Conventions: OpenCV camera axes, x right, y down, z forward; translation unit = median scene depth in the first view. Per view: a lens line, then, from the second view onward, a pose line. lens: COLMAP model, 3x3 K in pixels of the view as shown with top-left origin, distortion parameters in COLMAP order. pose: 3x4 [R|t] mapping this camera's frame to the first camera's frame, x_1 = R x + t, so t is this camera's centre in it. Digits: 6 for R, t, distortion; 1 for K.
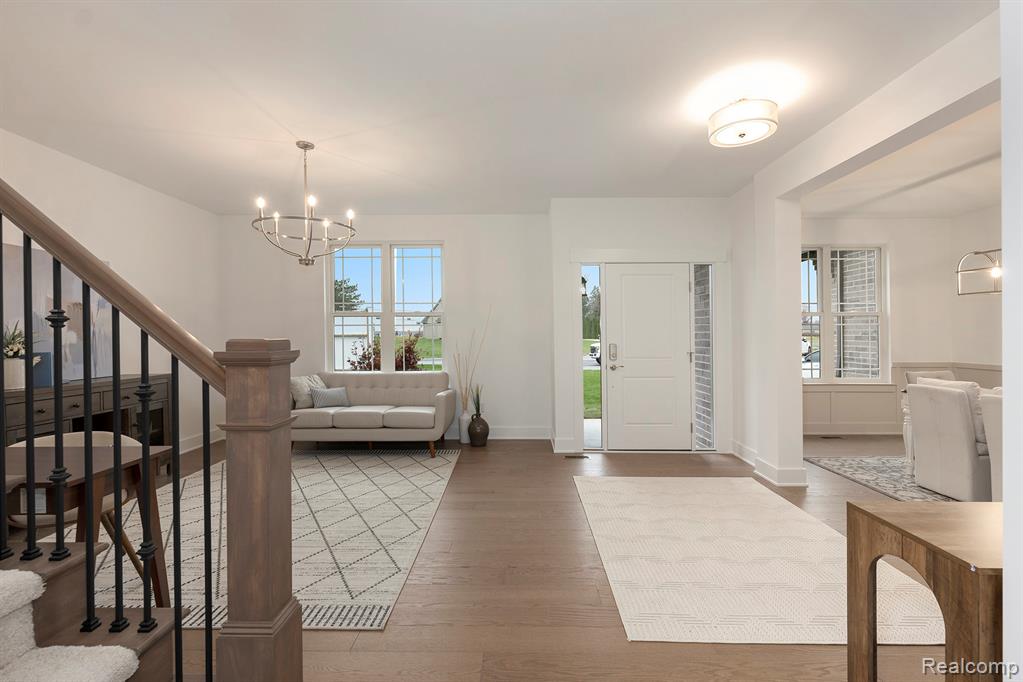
lens RADIAL K [[438.7, 0, 510.3], [0, 438.7, 343.0], [0, 0, 1]] dist [0.001358, -0.000083]
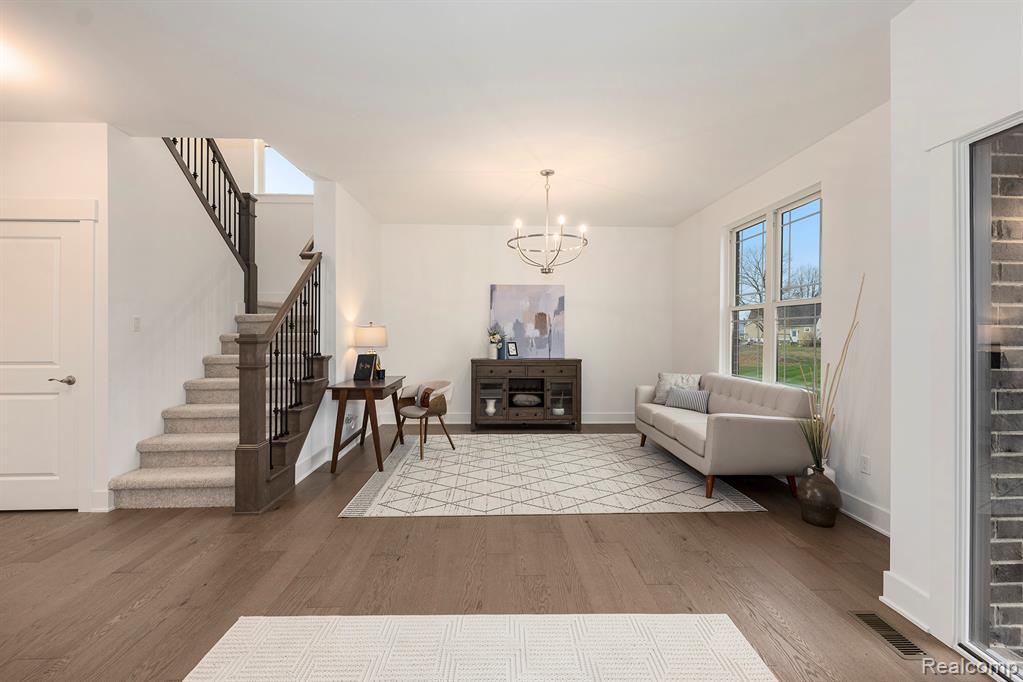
lens RADIAL K [[438.7, 0, 517.3], [0, 438.7, 331.6], [0, 0, 1]] dist [0.001358, -0.000083]
pose [[0.069497, -0.001342, -0.997581, 0.720512], [-0.021684, 0.999761, -0.002855, -0.012230], [0.997346, 0.021830, 0.069452, 0.824466]]
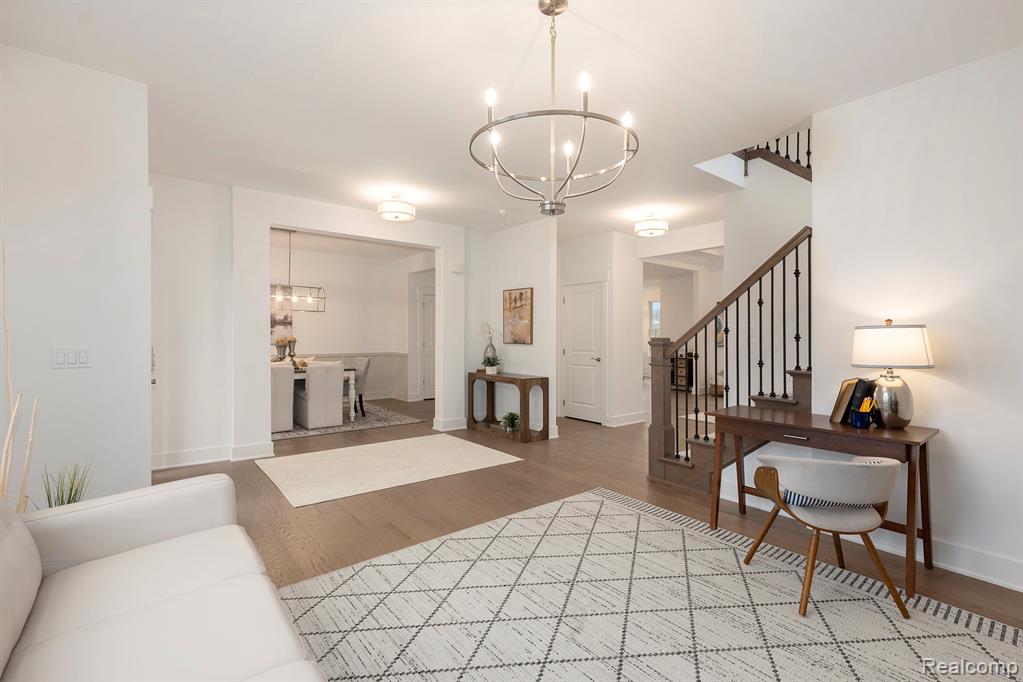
lens RADIAL K [[467.0, 0, 503.1], [0, 467.0, 338.0], [0, 0, 1]] dist [-0.002414, 0.000477]
pose [[-0.621968, 0.000125, 0.783043, -0.883096], [0.010134, 0.999918, 0.007889, -0.014672], [-0.782977, 0.012842, -0.621918, 1.410374]]
